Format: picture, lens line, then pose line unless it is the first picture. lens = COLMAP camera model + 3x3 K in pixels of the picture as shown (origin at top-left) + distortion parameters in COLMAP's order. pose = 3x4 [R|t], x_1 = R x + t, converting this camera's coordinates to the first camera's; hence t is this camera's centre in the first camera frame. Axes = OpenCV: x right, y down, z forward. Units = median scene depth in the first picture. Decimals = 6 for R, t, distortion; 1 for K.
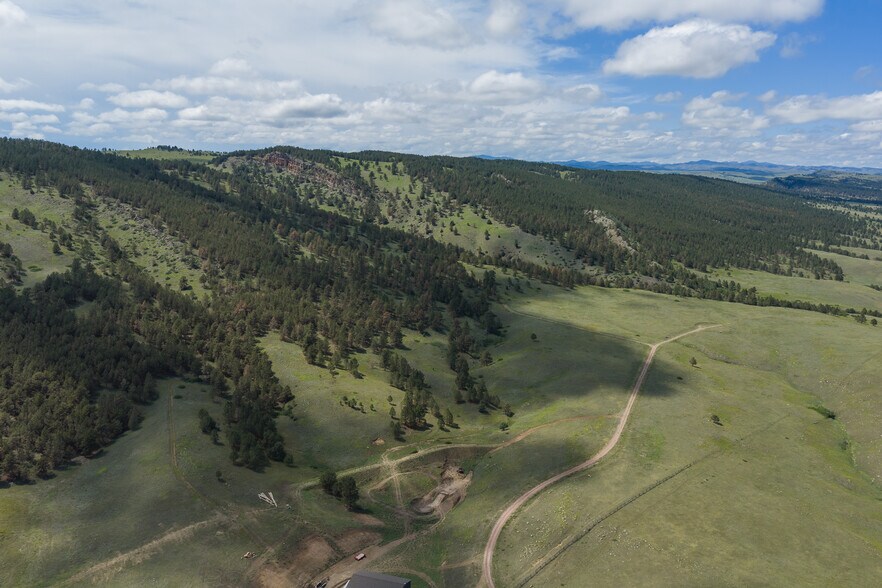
lens RADIAL K [[720.6, 0, 440.3], [0, 720.6, 293.6], [0, 0, 1]] dist [0.017832, -0.023601]
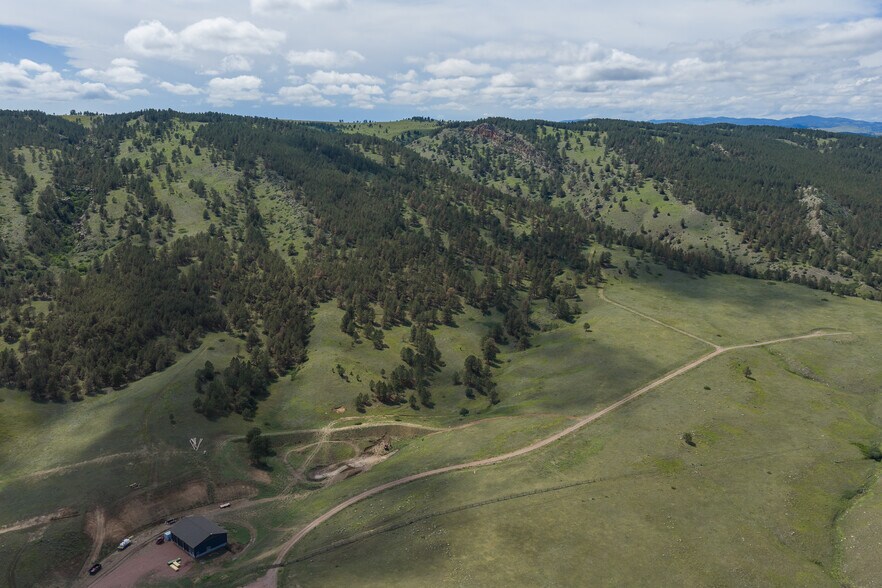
lens RADIAL K [[720.6, 0, 440.4], [0, 720.6, 295.2], [0, 0, 1]] dist [0.017832, -0.023601]
pose [[0.919547, 0.078414, -0.385079, 0.175019], [-0.059204, 0.996349, 0.061511, -0.015314], [0.388496, -0.033765, 0.920832, 0.028737]]
